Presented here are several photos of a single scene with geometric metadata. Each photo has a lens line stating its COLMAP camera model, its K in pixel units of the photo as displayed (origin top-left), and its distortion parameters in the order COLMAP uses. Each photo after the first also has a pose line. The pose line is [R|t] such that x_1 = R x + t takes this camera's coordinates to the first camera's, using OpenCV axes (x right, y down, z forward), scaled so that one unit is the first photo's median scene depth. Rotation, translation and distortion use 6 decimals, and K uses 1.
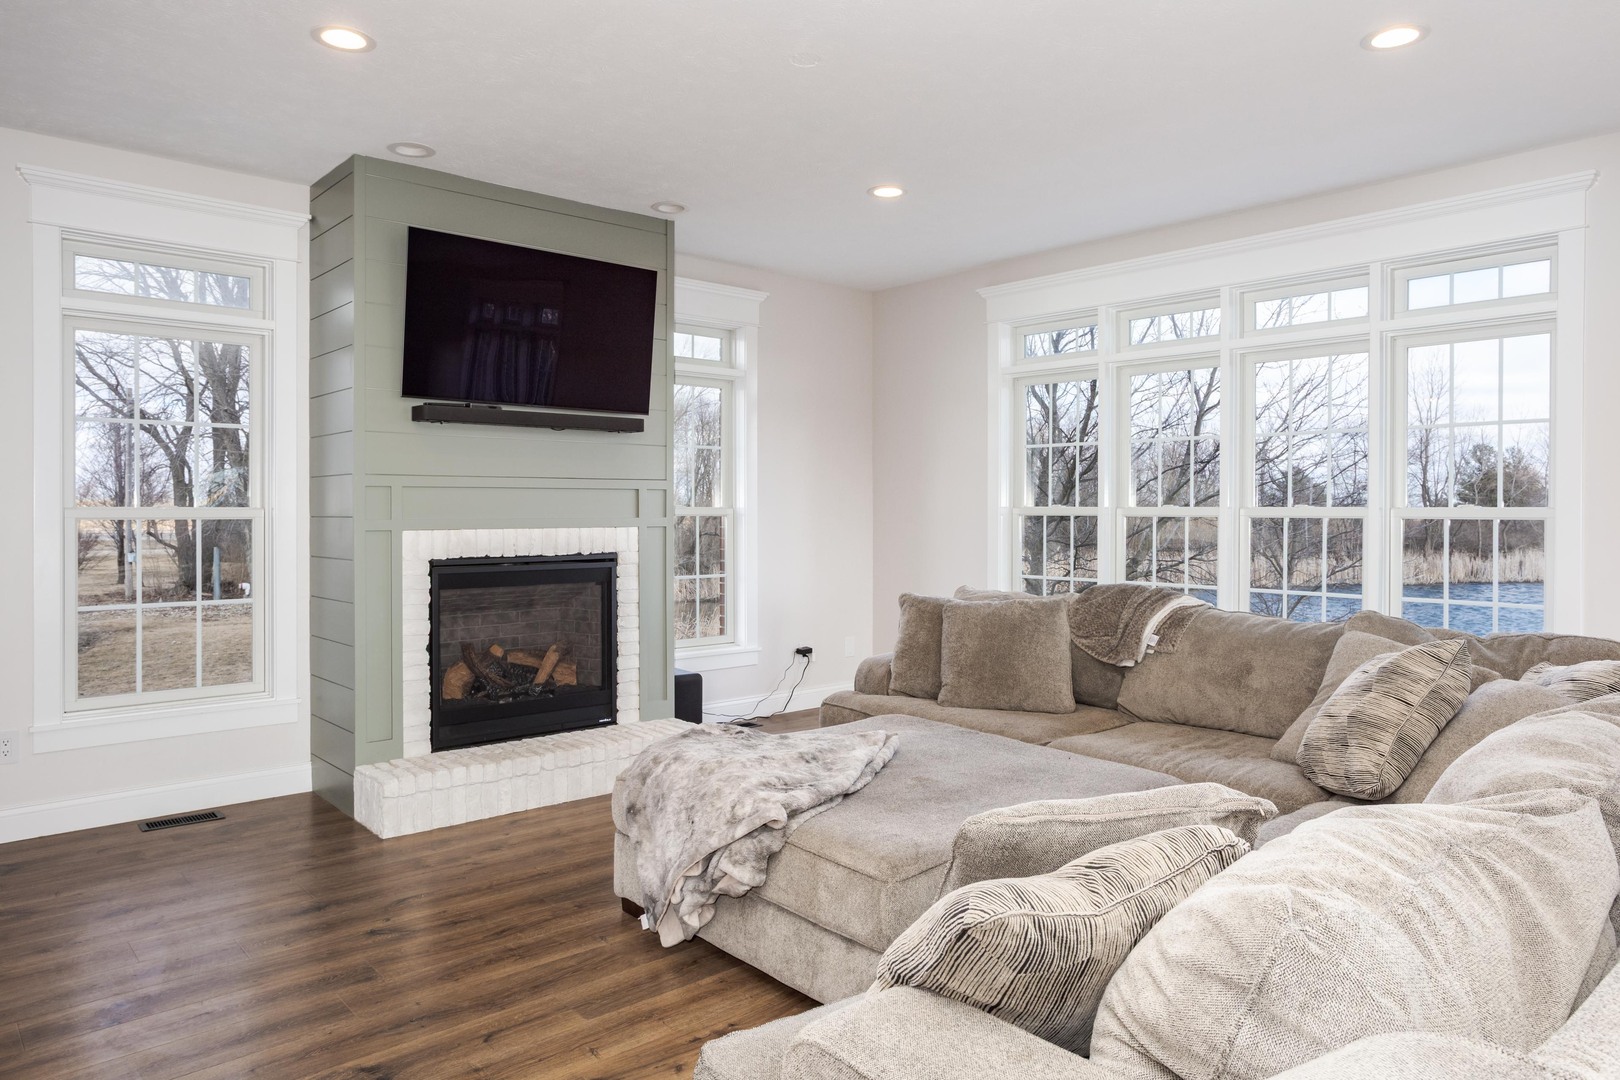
lens RADIAL K [[1061.0, 0, 810.0], [0, 1061.0, 540.0], [0, 0, 1]] dist [-0.006715, 0.000025]
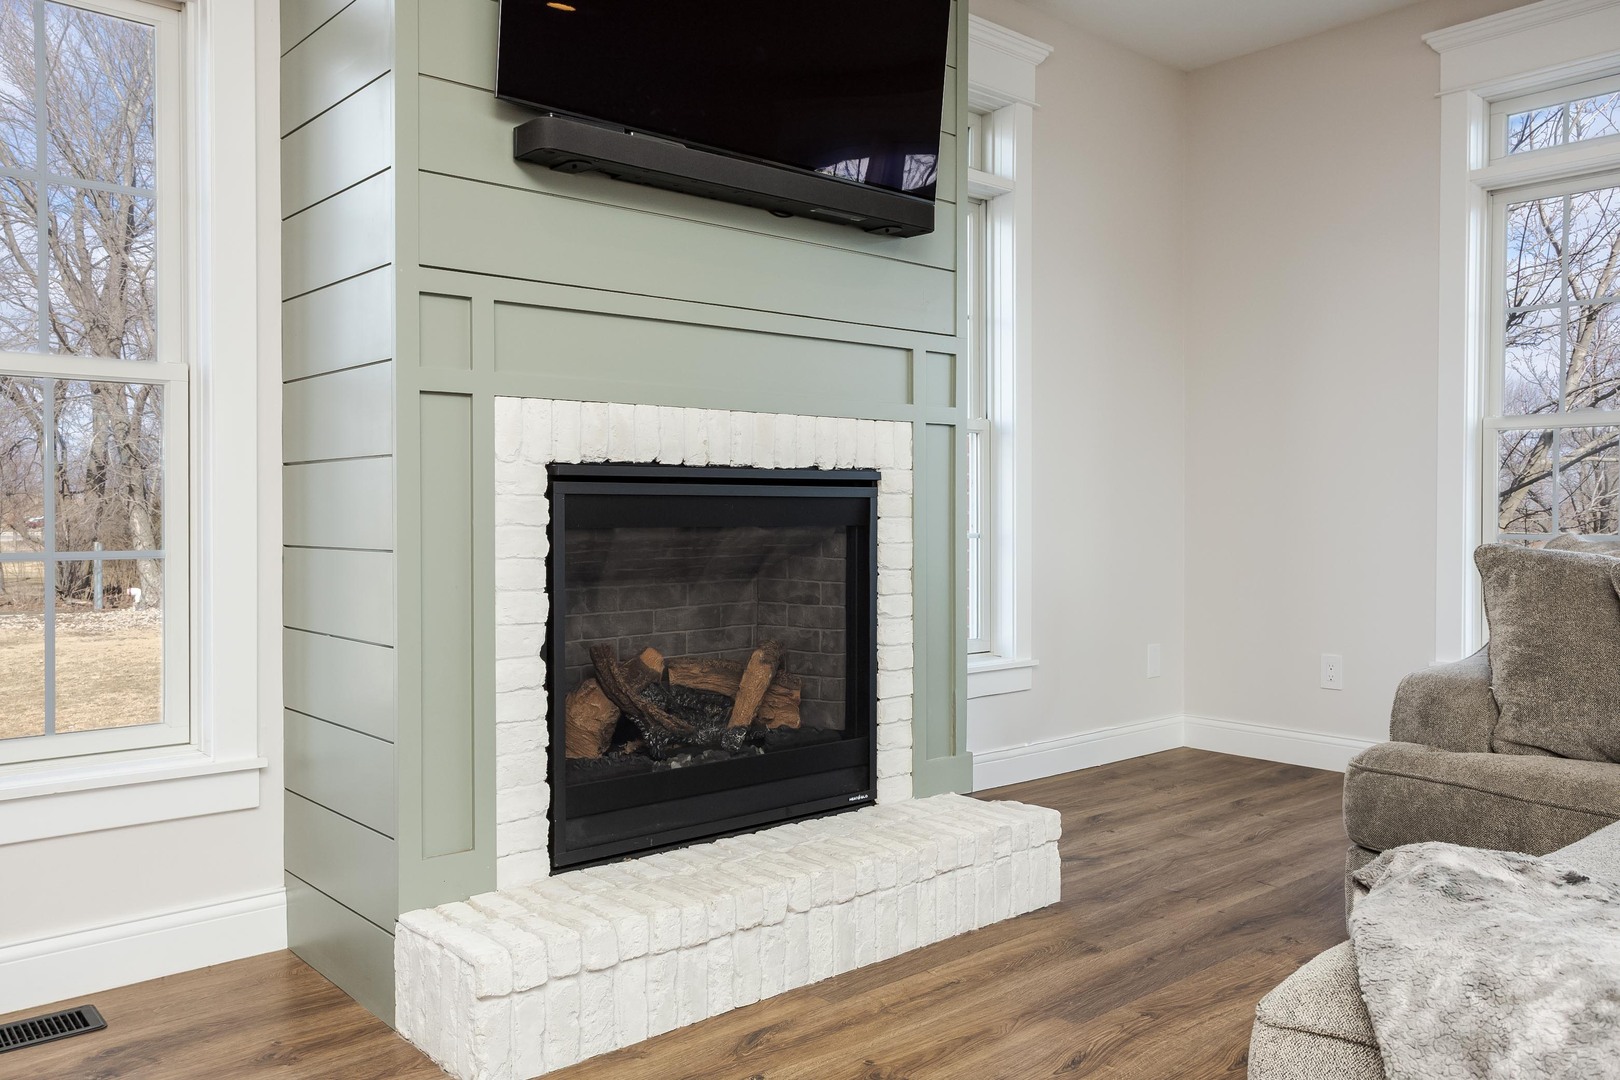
lens RADIAL K [[1271.9, 0, 810.0], [0, 1271.9, 540.0], [0, 0, 1]] dist [0.001629, -0.001238]
pose [[0.999999, 0.000071, -0.001207, -0.224287], [-0.000074, 0.999995, -0.003022, 0.050330], [0.001207, 0.003022, 0.999995, 0.406729]]
